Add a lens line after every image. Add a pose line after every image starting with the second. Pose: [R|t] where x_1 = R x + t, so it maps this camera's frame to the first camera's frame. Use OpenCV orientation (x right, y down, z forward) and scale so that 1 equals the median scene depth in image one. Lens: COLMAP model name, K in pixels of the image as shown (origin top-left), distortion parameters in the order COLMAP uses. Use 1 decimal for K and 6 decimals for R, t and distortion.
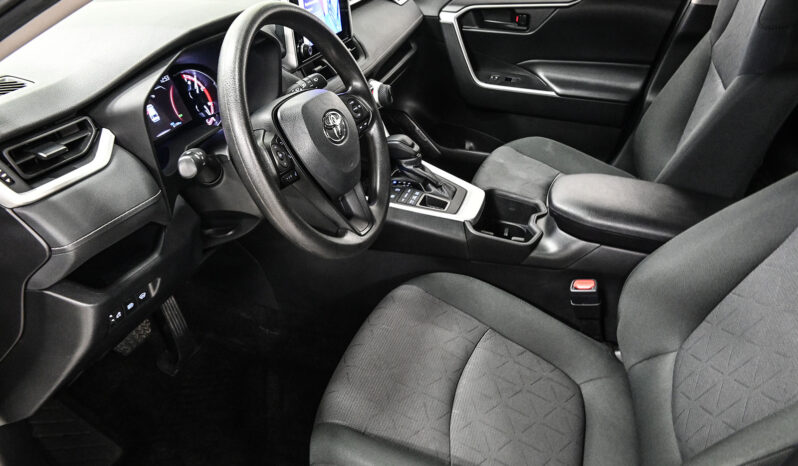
lens RADIAL K [[605.9, 0, 399.0], [0, 605.9, 233.0], [0, 0, 1]] dist [-0.004086, 0.001972]
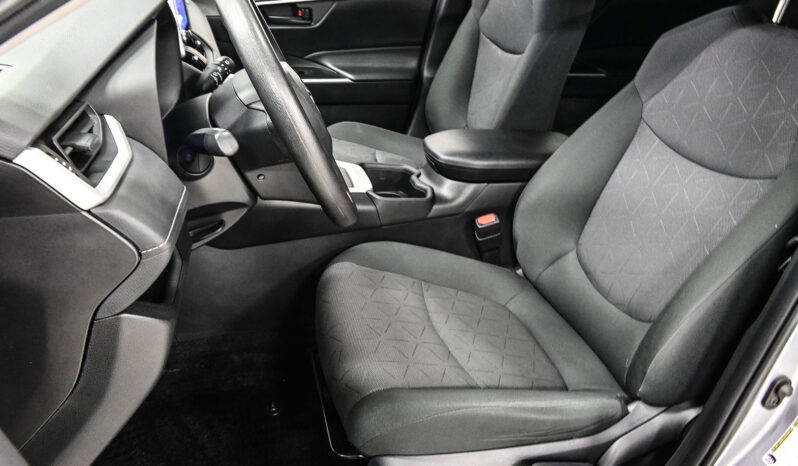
lens RADIAL K [[605.9, 0, 399.0], [0, 605.9, 233.0], [0, 0, 1]] dist [-0.004086, 0.001972]
pose [[0.842810, -0.229060, 0.487035, -0.376740], [0.247204, 0.968566, 0.027747, 0.035253], [-0.478081, 0.097012, 0.872942, 0.076771]]
